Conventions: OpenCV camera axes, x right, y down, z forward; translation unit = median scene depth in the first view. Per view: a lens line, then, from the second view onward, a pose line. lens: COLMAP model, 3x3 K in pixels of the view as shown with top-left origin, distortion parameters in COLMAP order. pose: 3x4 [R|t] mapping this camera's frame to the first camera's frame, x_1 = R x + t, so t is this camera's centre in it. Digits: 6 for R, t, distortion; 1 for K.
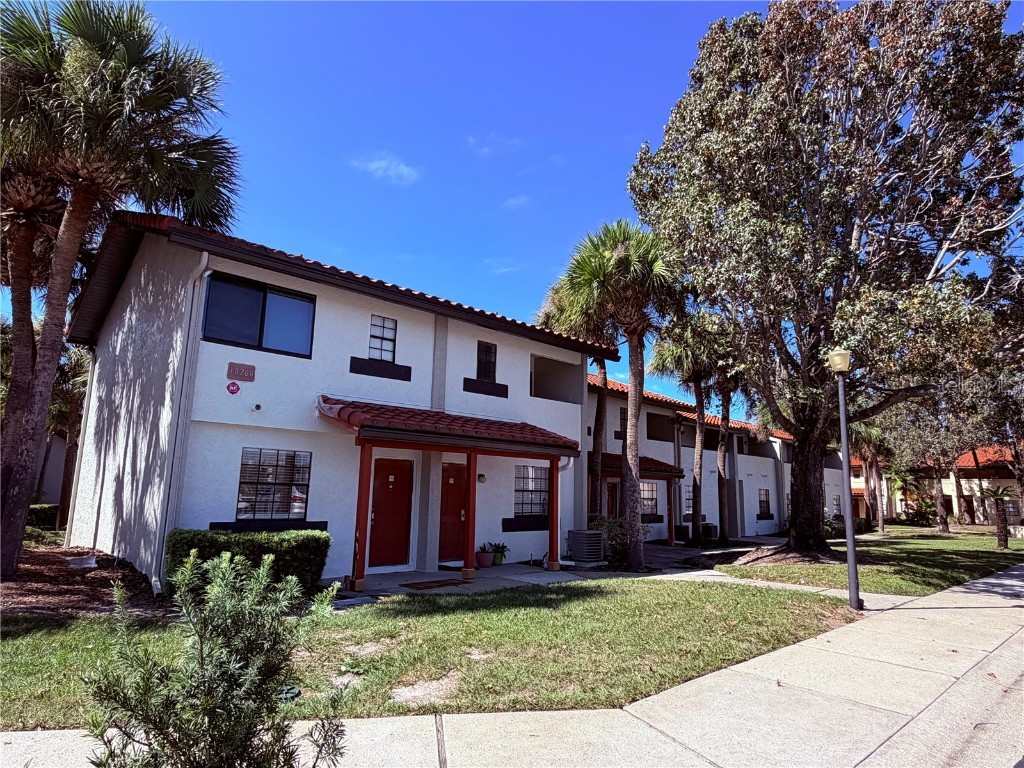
lens RADIAL K [[598.5, 0, 513.7], [0, 598.5, 384.3], [0, 0, 1]] dist [-0.002151, 0.002116]
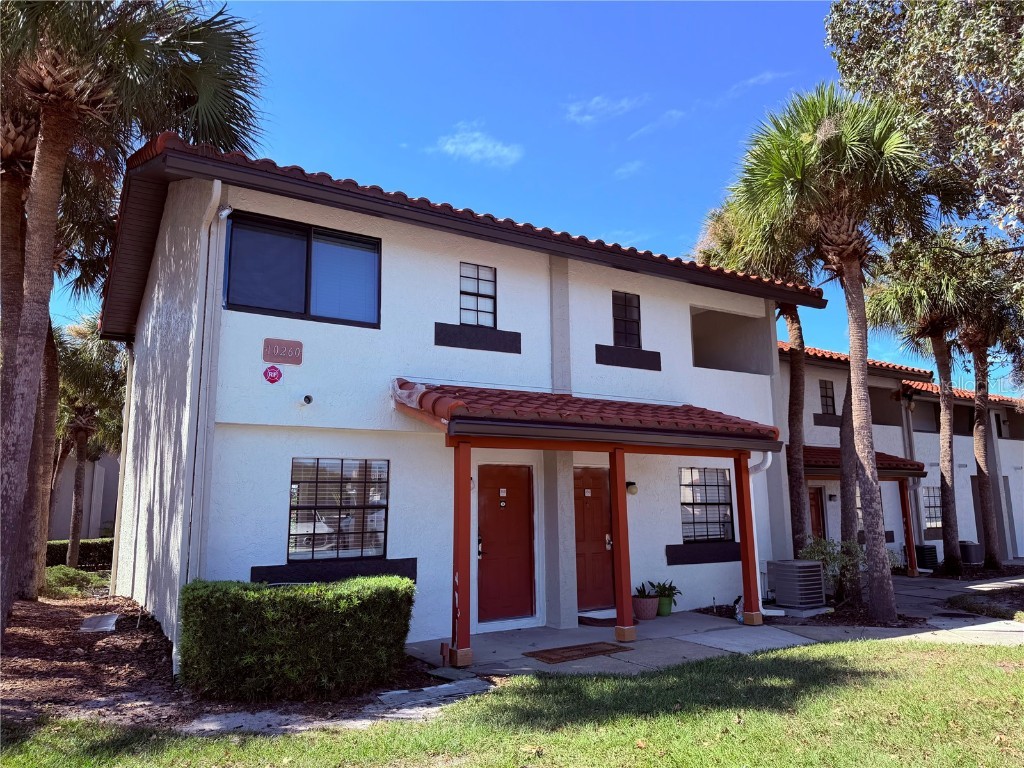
lens RADIAL K [[710.8, 0, 509.5], [0, 710.8, 380.2], [0, 0, 1]] dist [0.031948, -0.023860]
pose [[0.979115, -0.064854, -0.192687, -0.027633], [0.066278, 0.997801, 0.000943, 0.025159], [0.192203, -0.013694, 0.981260, 0.184460]]
